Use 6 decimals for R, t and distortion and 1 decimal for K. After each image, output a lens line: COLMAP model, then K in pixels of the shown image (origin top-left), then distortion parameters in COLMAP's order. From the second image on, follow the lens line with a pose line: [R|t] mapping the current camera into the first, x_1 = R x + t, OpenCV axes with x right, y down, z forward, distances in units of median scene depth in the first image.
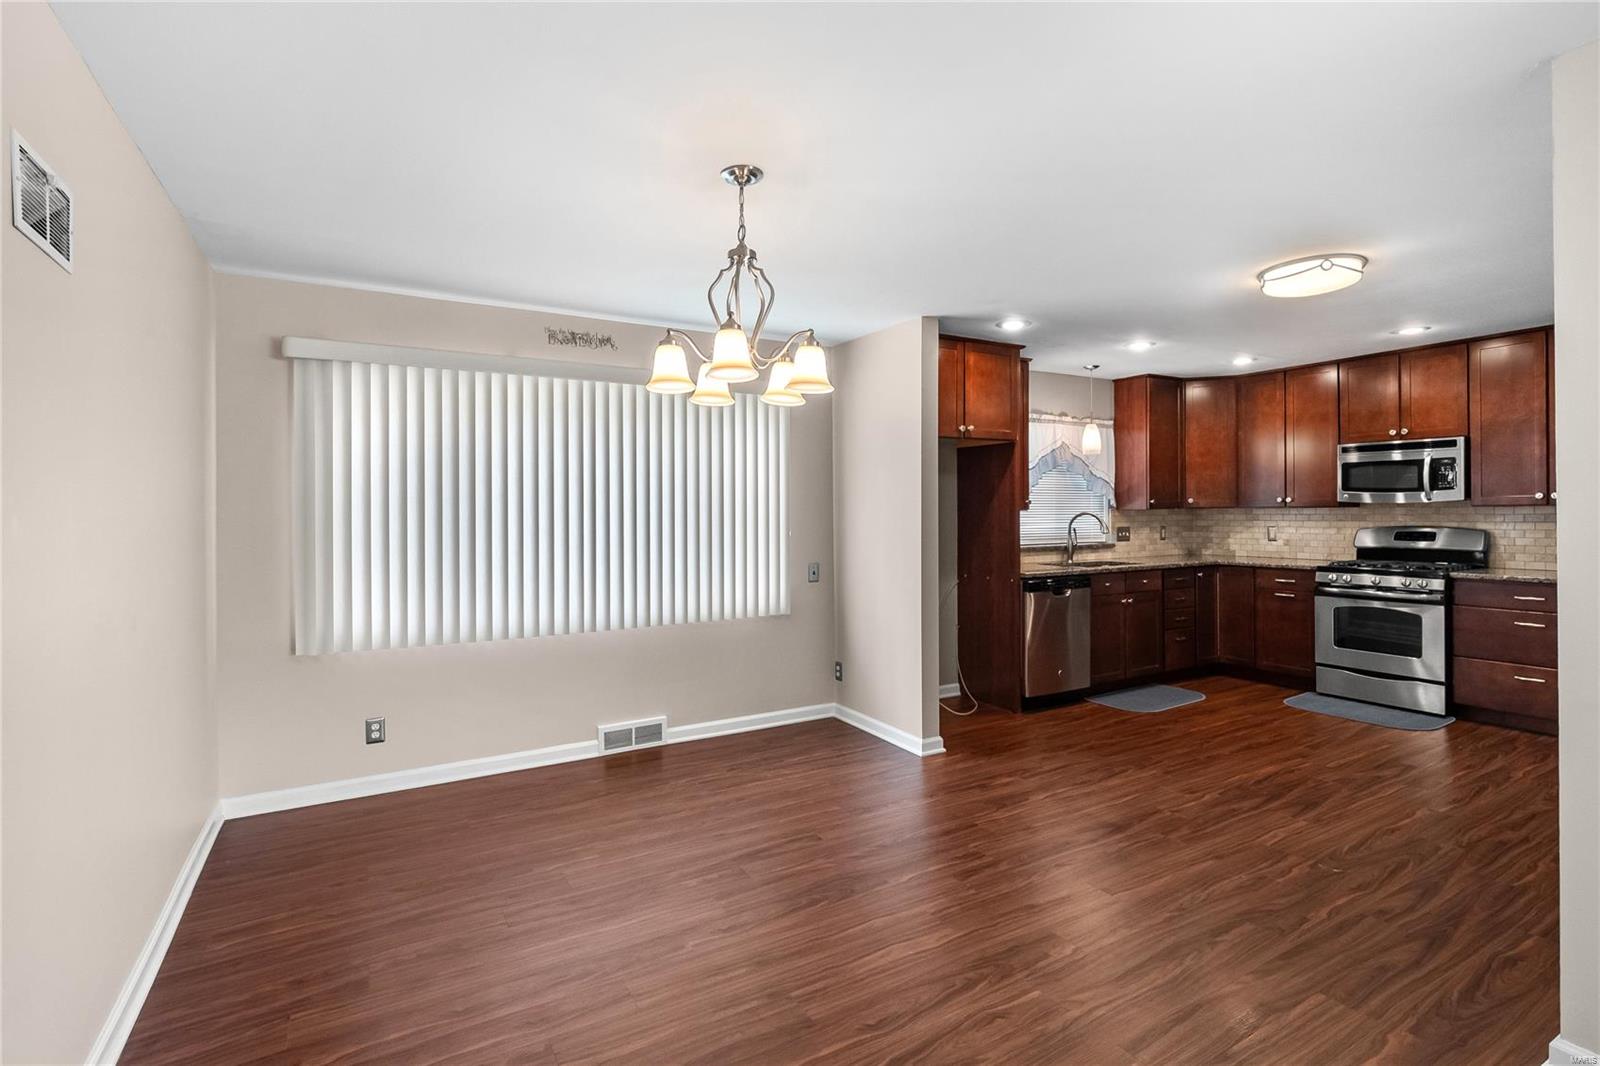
lens RADIAL K [[755.4, 0, 799.9], [0, 755.4, 516.8], [0, 0, 1]] dist [-0.014391, -0.000197]
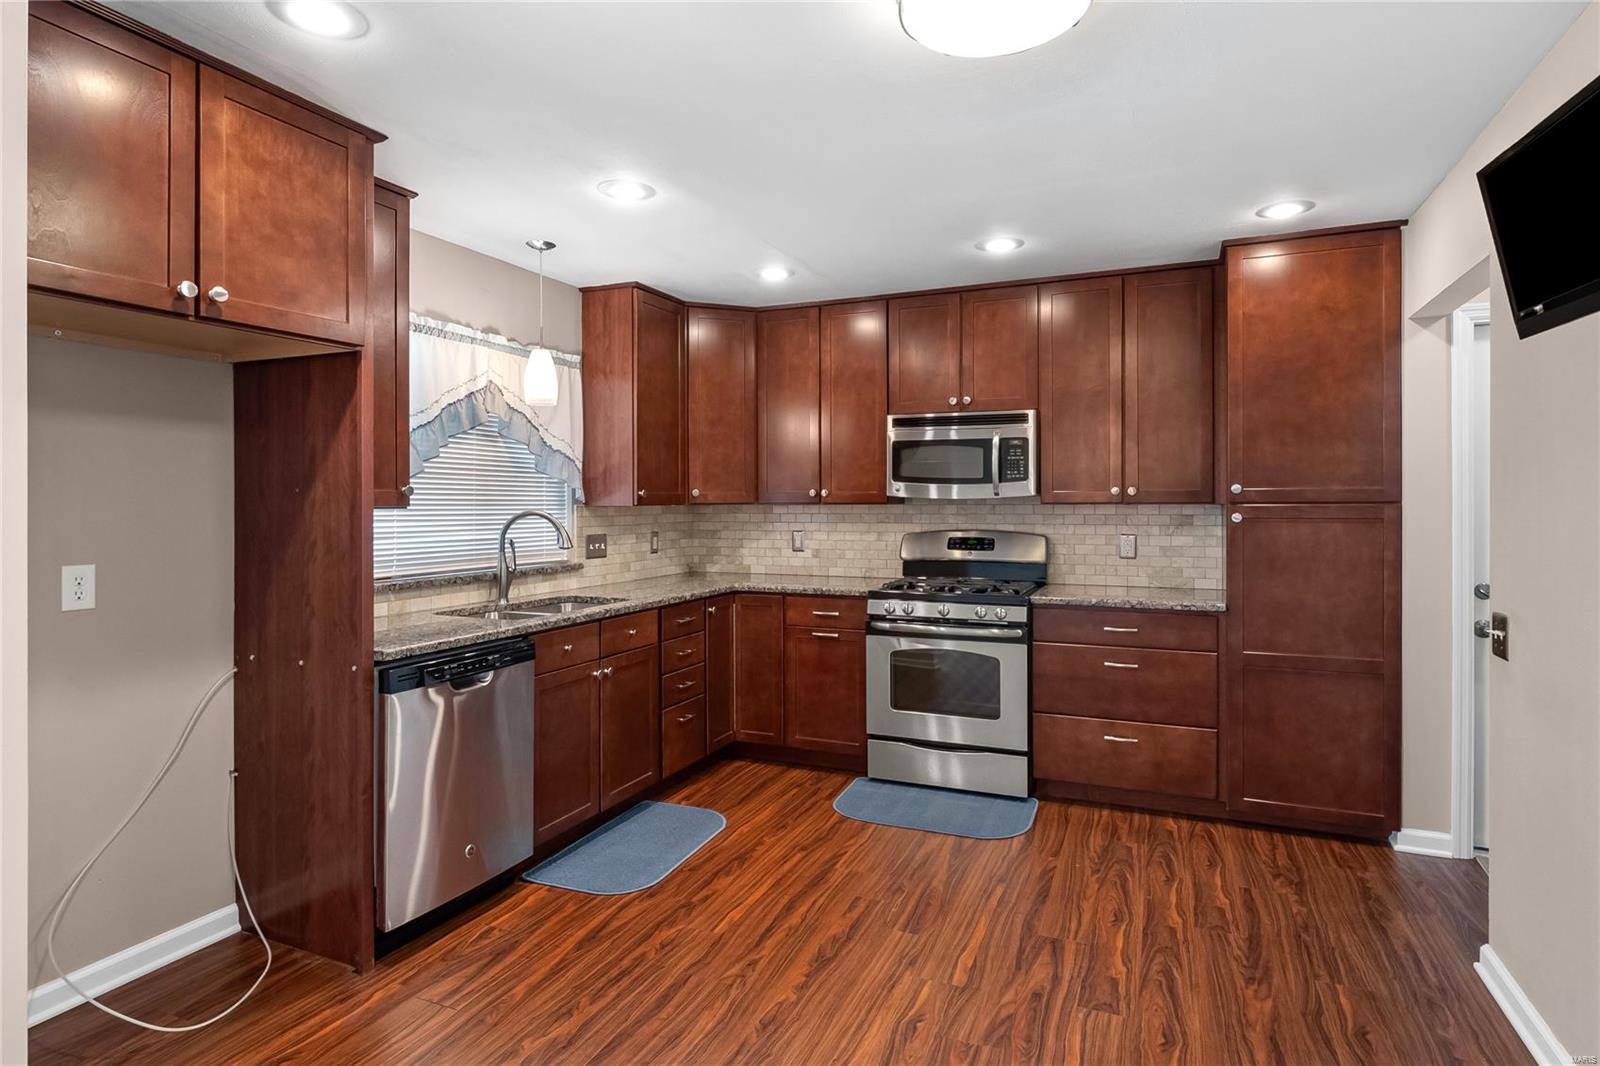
lens RADIAL K [[845.2, 0, 806.2], [0, 845.2, 510.7], [0, 0, 1]] dist [-0.003765, -0.001335]
pose [[0.798021, 0.001071, 0.602629, 0.190102], [-0.000317, 0.999999, -0.001357, -0.006029], [-0.602630, 0.000892, 0.798020, 0.438012]]
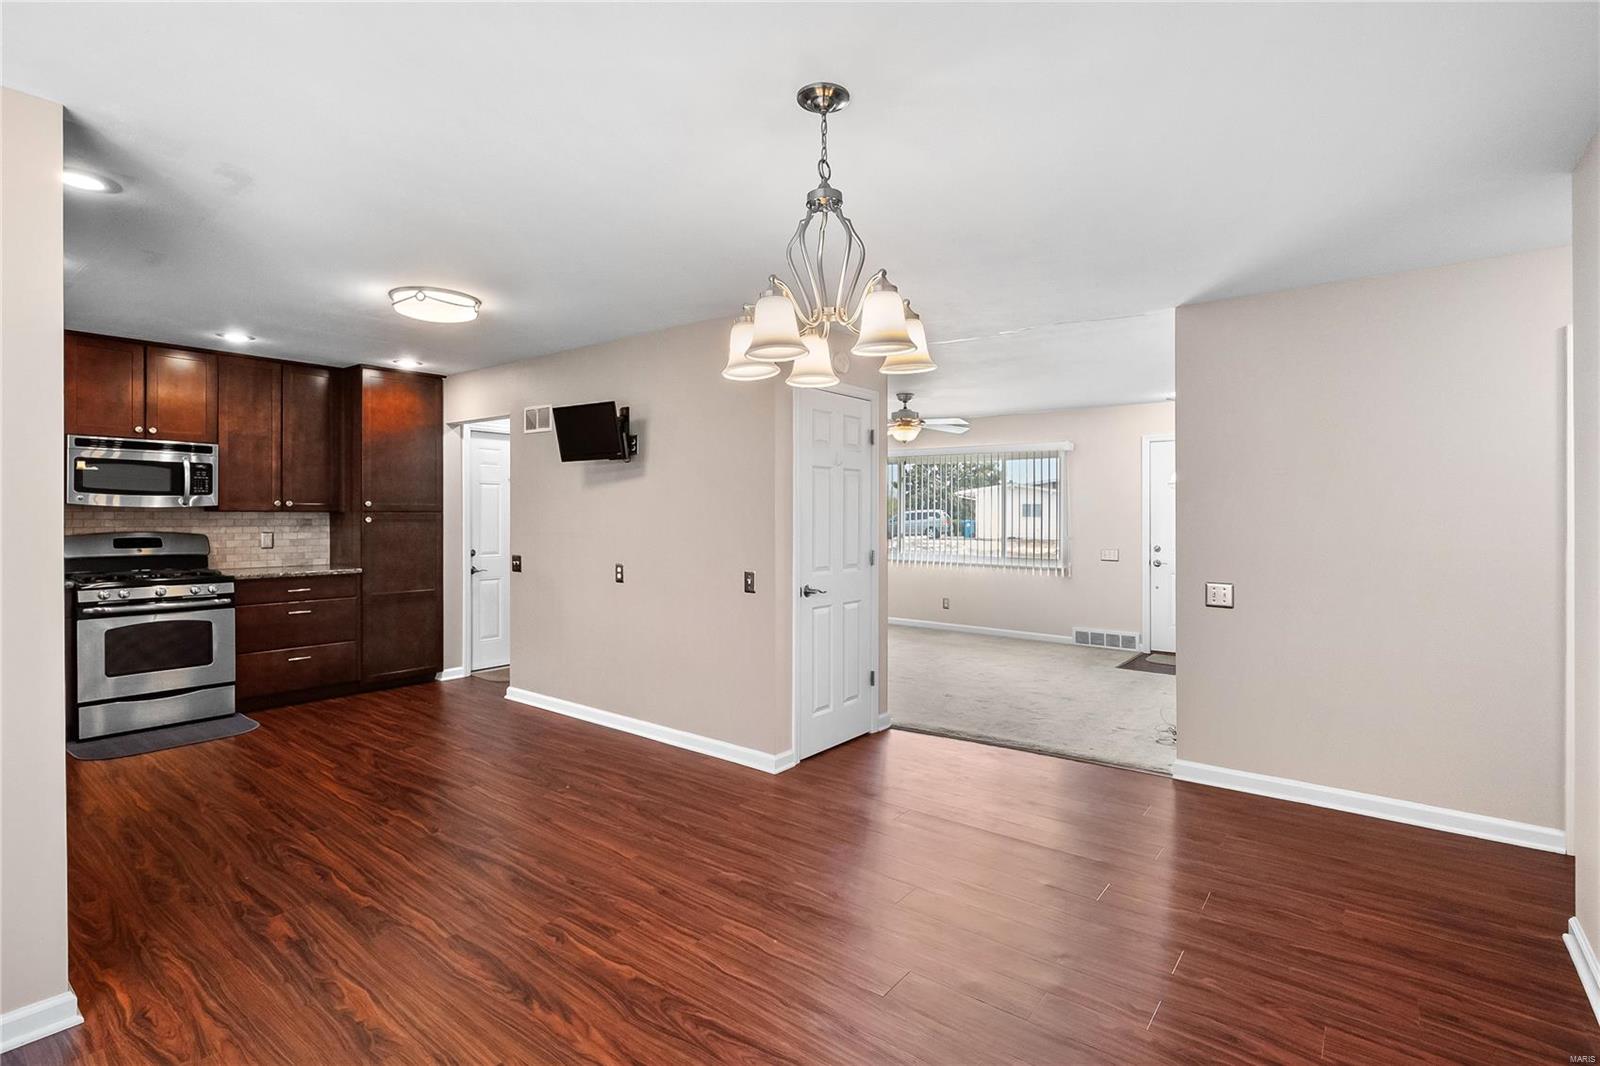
lens RADIAL K [[755.4, 0, 809.2], [0, 755.4, 523.7], [0, 0, 1]] dist [-0.014391, -0.000197]
pose [[-0.393262, -0.005332, 0.919411, -0.367004], [0.004527, 0.999960, 0.007735, -0.001501], [-0.919415, 0.007204, -0.393222, 0.610060]]
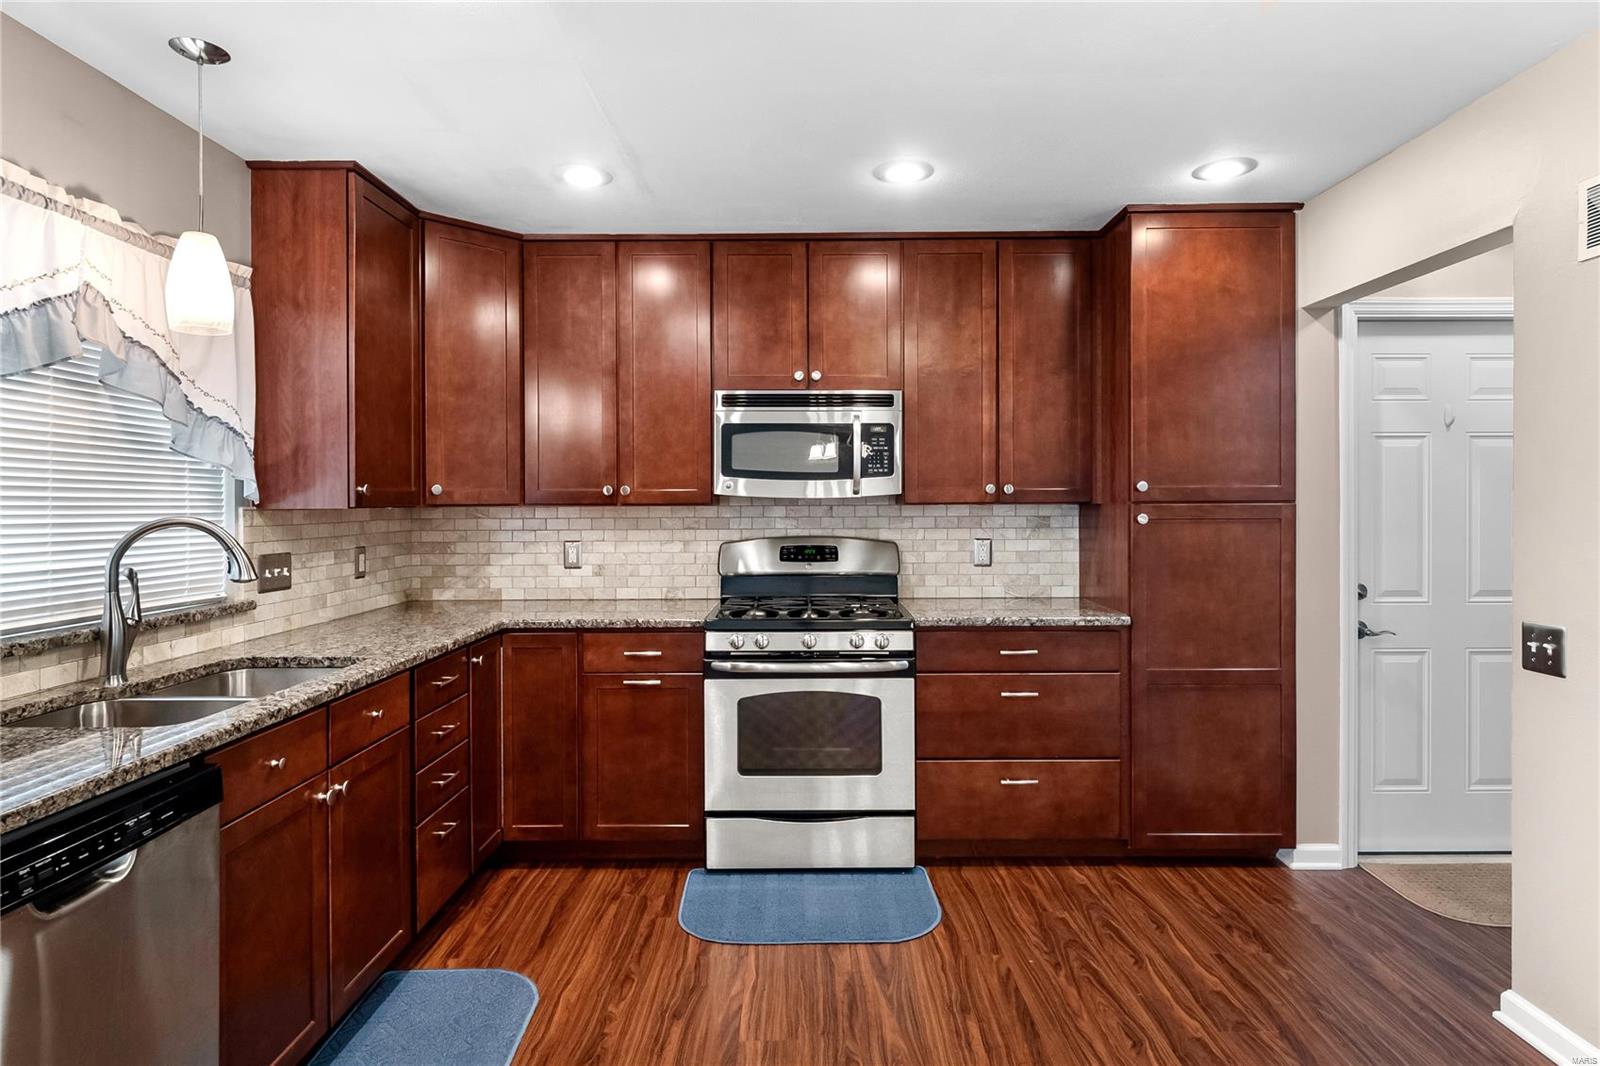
lens RADIAL K [[845.2, 0, 802.0], [0, 845.2, 509.5], [0, 0, 1]] dist [-0.003765, -0.001335]
pose [[0.497426, 0.000736, 0.867506, 0.231653], [0.006448, 0.999969, -0.004546, -0.006941], [-0.867483, 0.007855, 0.497406, 0.678750]]
